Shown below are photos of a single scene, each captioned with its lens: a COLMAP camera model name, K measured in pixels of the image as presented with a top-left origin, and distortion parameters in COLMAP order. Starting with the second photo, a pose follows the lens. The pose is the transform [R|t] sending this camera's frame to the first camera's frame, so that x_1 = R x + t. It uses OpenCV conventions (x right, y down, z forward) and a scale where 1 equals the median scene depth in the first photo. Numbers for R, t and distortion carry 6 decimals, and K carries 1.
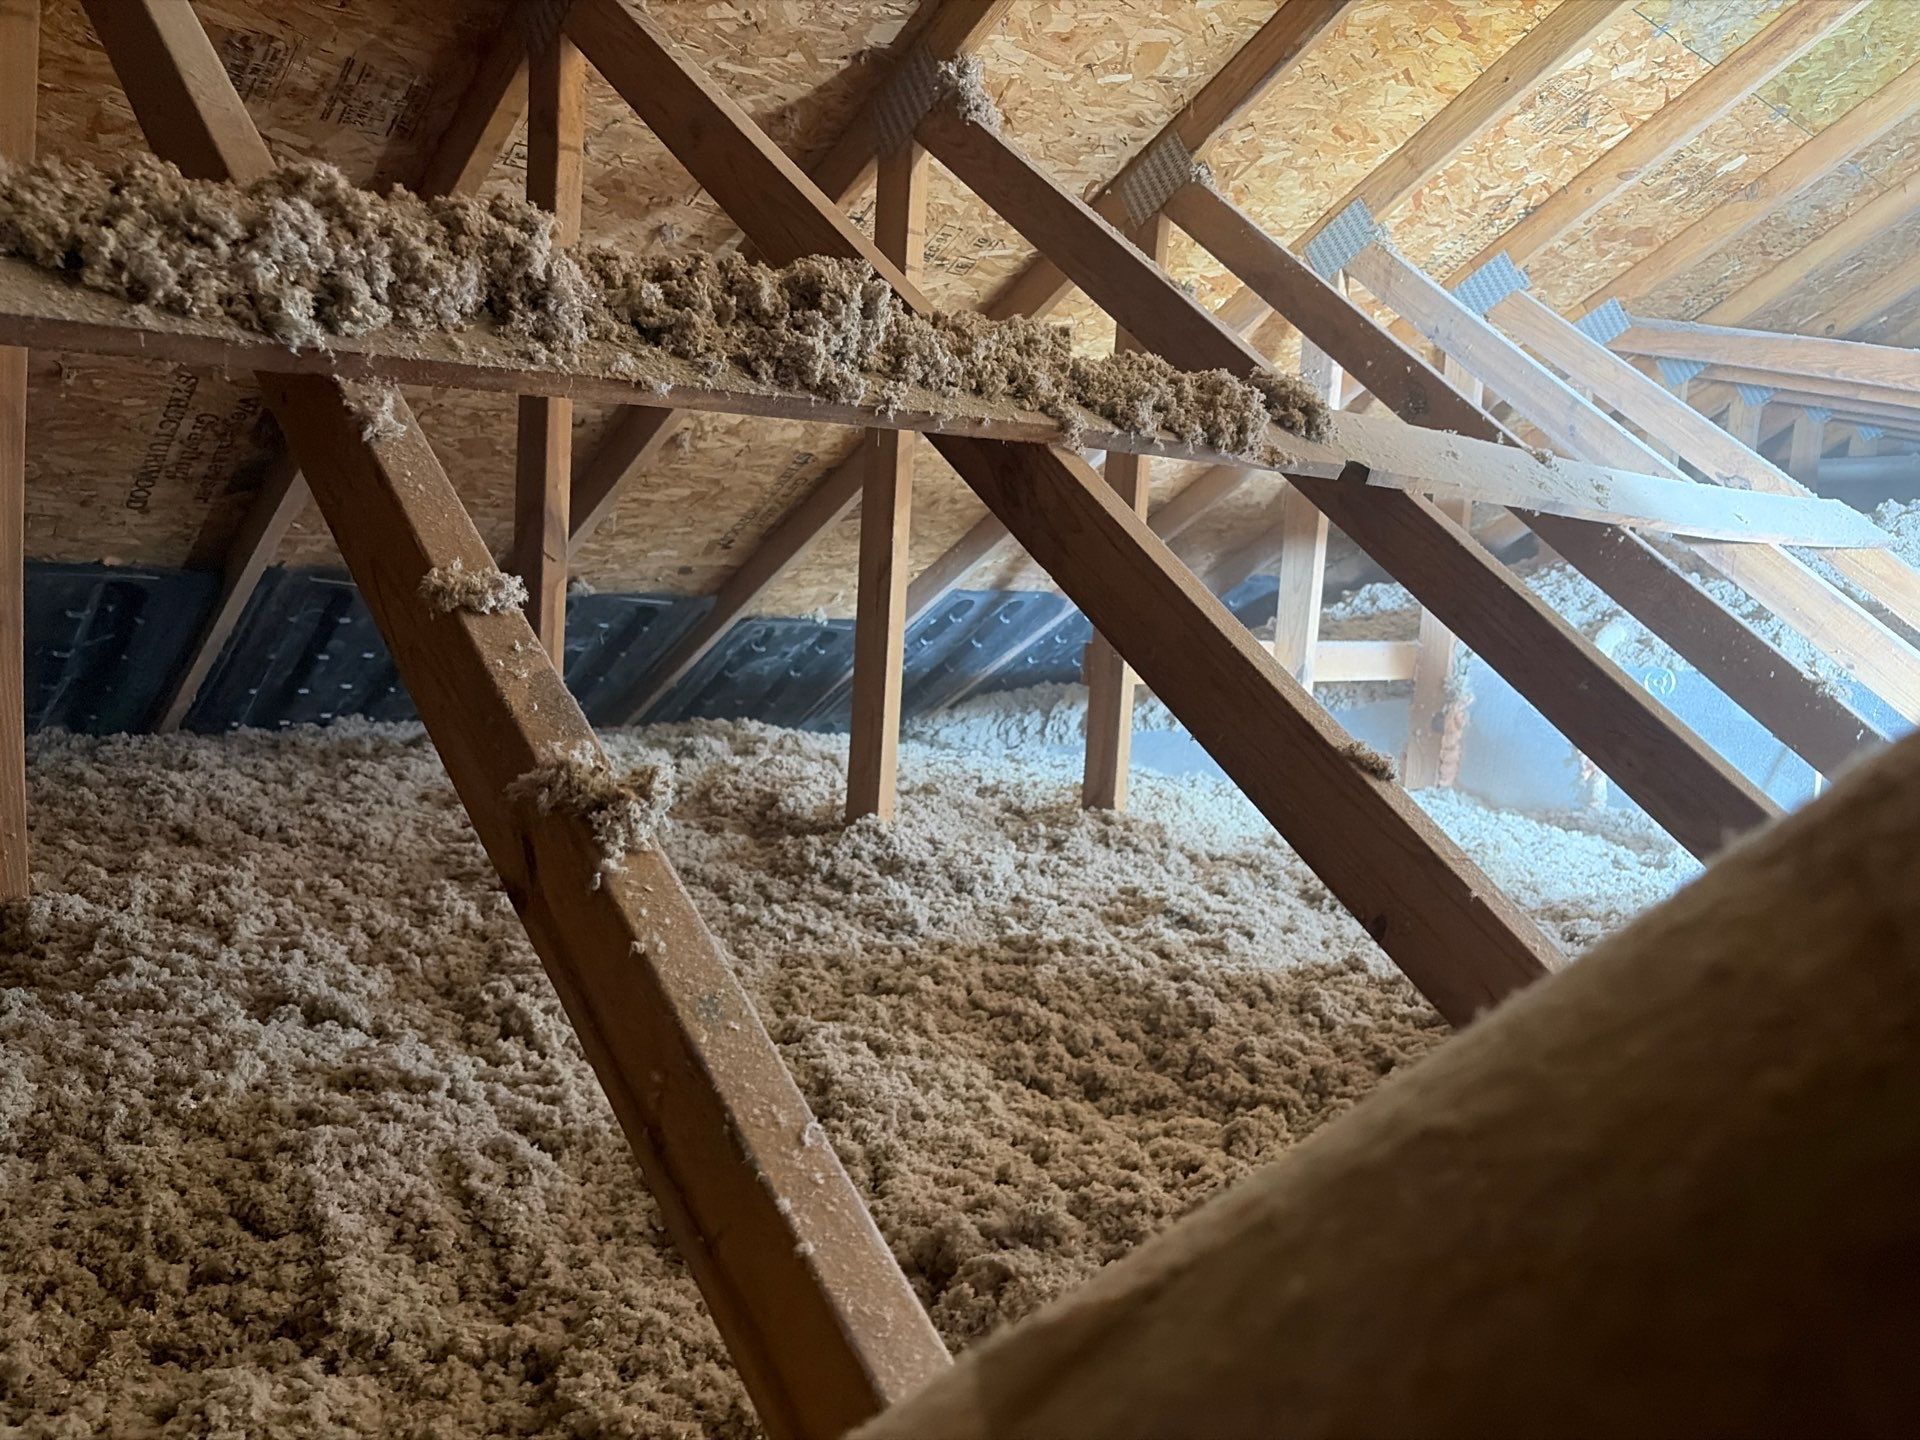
lens RADIAL K [[1429.7, 0, 961.5], [0, 1429.7, 717.2], [0, 0, 1]] dist [0.035141, -0.045979]
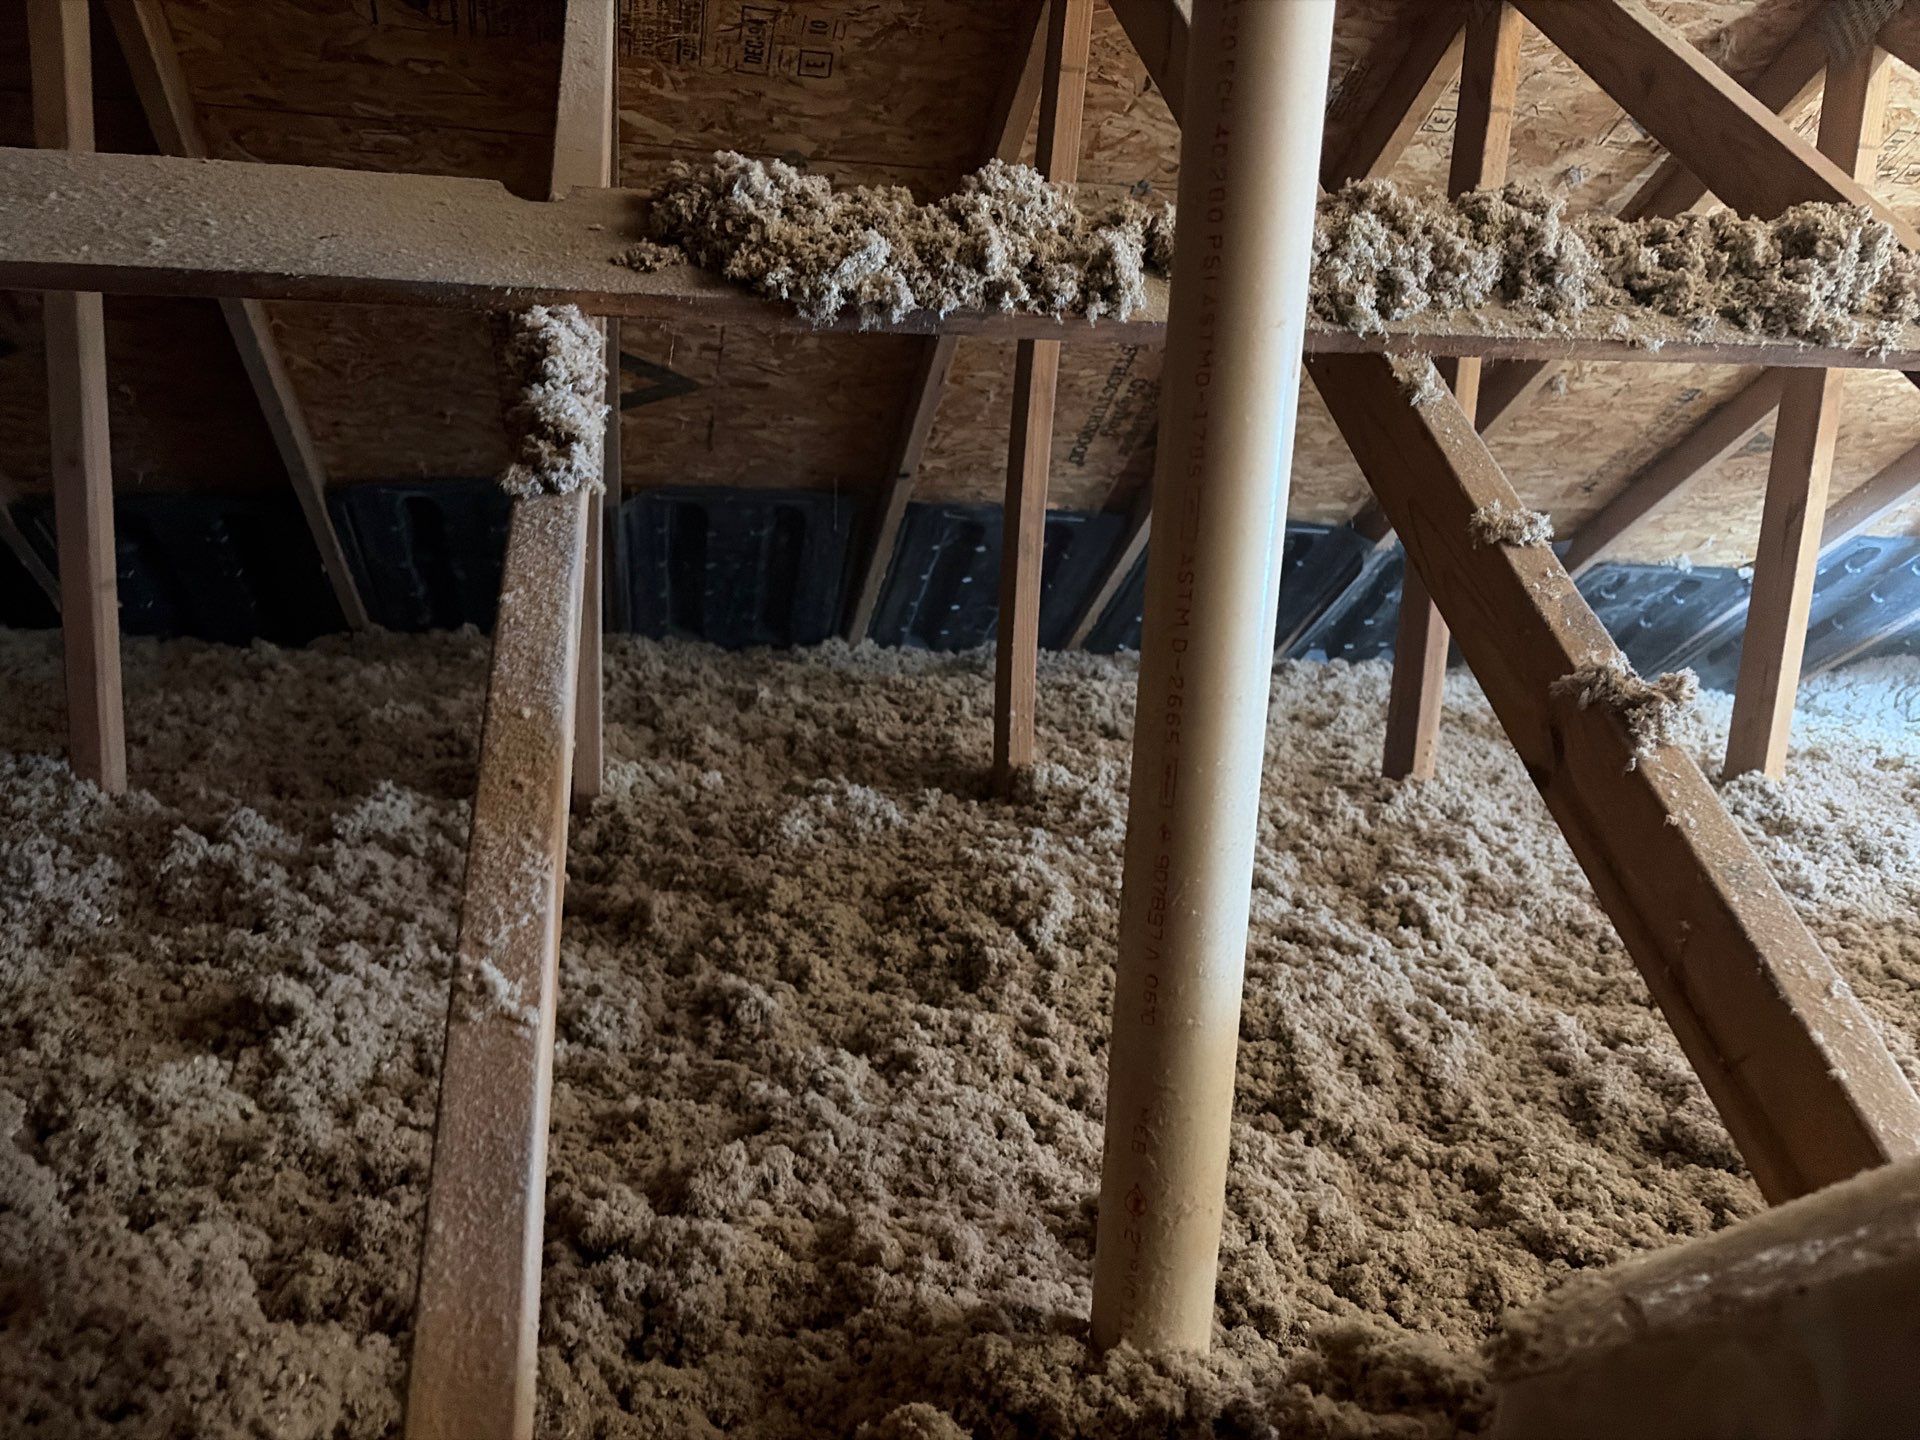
lens RADIAL K [[1429.7, 0, 962.8], [0, 1429.7, 714.1], [0, 0, 1]] dist [0.035141, -0.045979]
pose [[0.857907, 0.075665, -0.508203, -0.072347], [-0.057266, 0.997016, 0.051771, 0.023602], [0.510604, -0.015313, 0.859680, -0.200588]]
